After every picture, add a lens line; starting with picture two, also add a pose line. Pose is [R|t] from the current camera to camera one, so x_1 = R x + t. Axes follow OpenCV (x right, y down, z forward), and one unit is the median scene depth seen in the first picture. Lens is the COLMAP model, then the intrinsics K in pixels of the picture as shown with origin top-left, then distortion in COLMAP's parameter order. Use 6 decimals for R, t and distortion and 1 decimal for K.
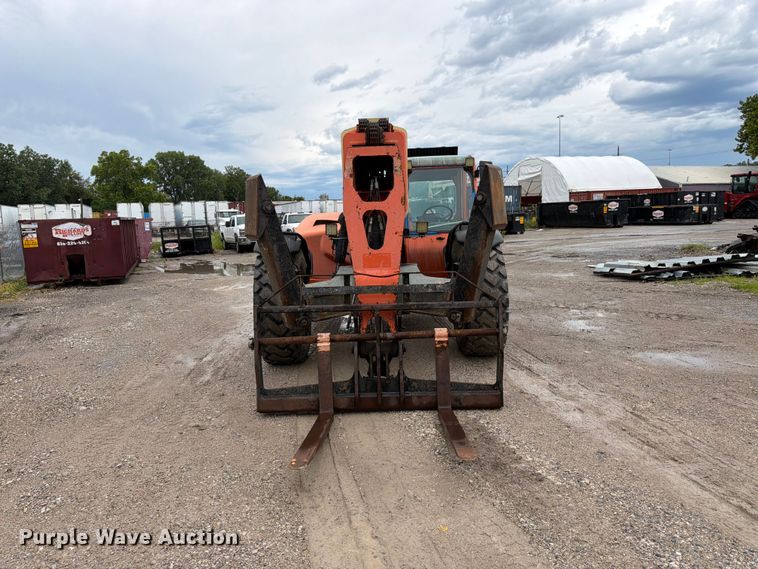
lens RADIAL K [[544.7, 0, 379.0], [0, 544.7, 284.5], [0, 0, 1]] dist [0.053874, -0.073440]
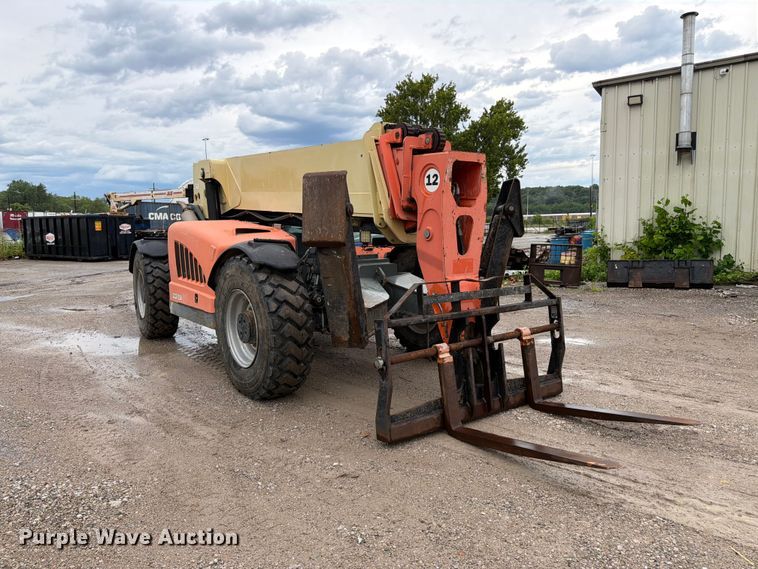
lens RADIAL K [[540.9, 0, 379.8], [0, 540.9, 280.7], [0, 0, 1]] dist [0.055634, -0.080769]
pose [[0.796219, -0.035634, 0.603958, -0.118679], [0.062762, 0.997743, -0.023873, -0.000603], [-0.601744, 0.056913, 0.796658, 0.049574]]
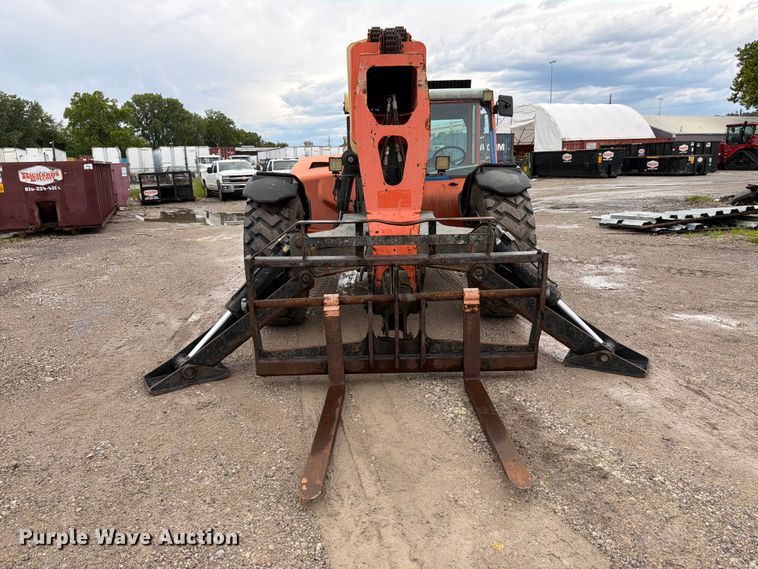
lens RADIAL K [[546.1, 0, 380.7], [0, 546.1, 286.6], [0, 0, 1]] dist [0.023602, -0.029692]
pose [[0.999523, 0.003052, 0.030738, -0.008144], [-0.005935, 0.995543, 0.094127, -0.000672], [-0.030314, -0.094264, 0.995086, 0.025049]]
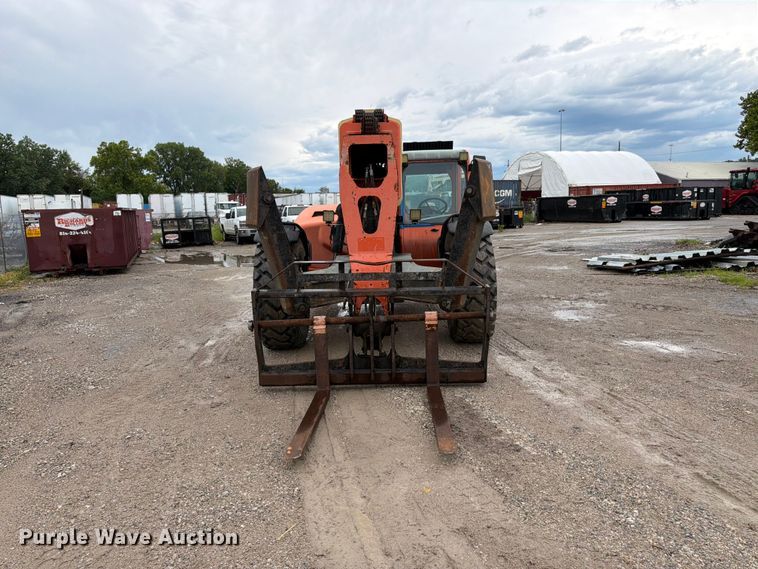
lens RADIAL K [[545.8, 0, 381.0], [0, 545.8, 284.7], [0, 0, 1]] dist [0.060516, -0.082837]
pose [[0.999964, 0.007593, 0.003775, 0.001930], [-0.007638, 0.999901, 0.011839, 0.001989], [-0.003684, -0.011867, 0.999923, -0.009999]]
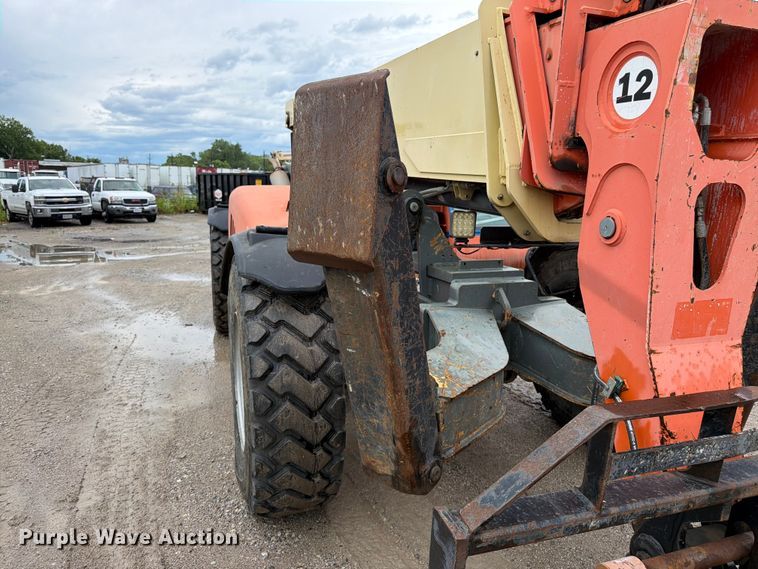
lens RADIAL K [[533.6, 0, 389.9], [0, 533.6, 285.6], [0, 0, 1]] dist [0.058627, -0.076719]
pose [[0.935437, -0.008671, 0.353386, -0.055573], [-0.008113, 0.998909, 0.045986, -0.014998], [-0.353399, -0.045884, 0.934347, 0.118101]]
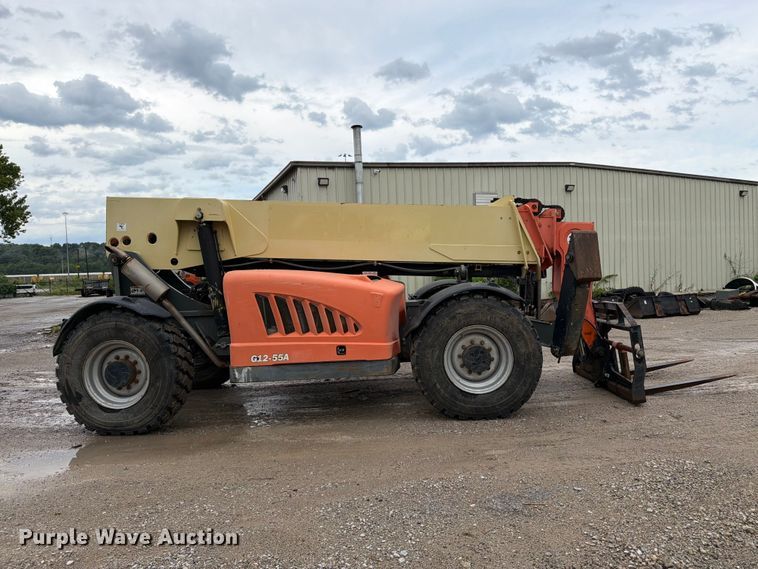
lens RADIAL K [[533.6, 0, 389.9], [0, 533.6, 285.6], [0, 0, 1]] dist [0.058627, -0.076719]
pose [[-0.024582, 0.017620, 0.999543, -0.251038], [0.157619, 0.987407, -0.013529, -0.022501], [-0.987194, 0.157214, -0.027050, 0.259922]]
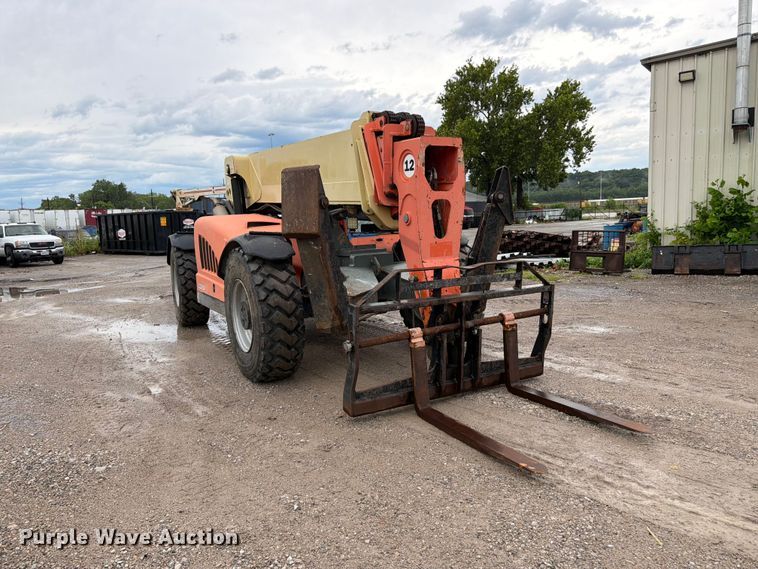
lens RADIAL K [[542.7, 0, 383.4], [0, 542.7, 284.8], [0, 0, 1]] dist [0.038680, -0.049638]
pose [[0.860464, -0.057788, 0.506224, -0.100576], [0.070419, 0.997500, -0.005827, 0.001718], [-0.504622, 0.040662, 0.862382, 0.029371]]
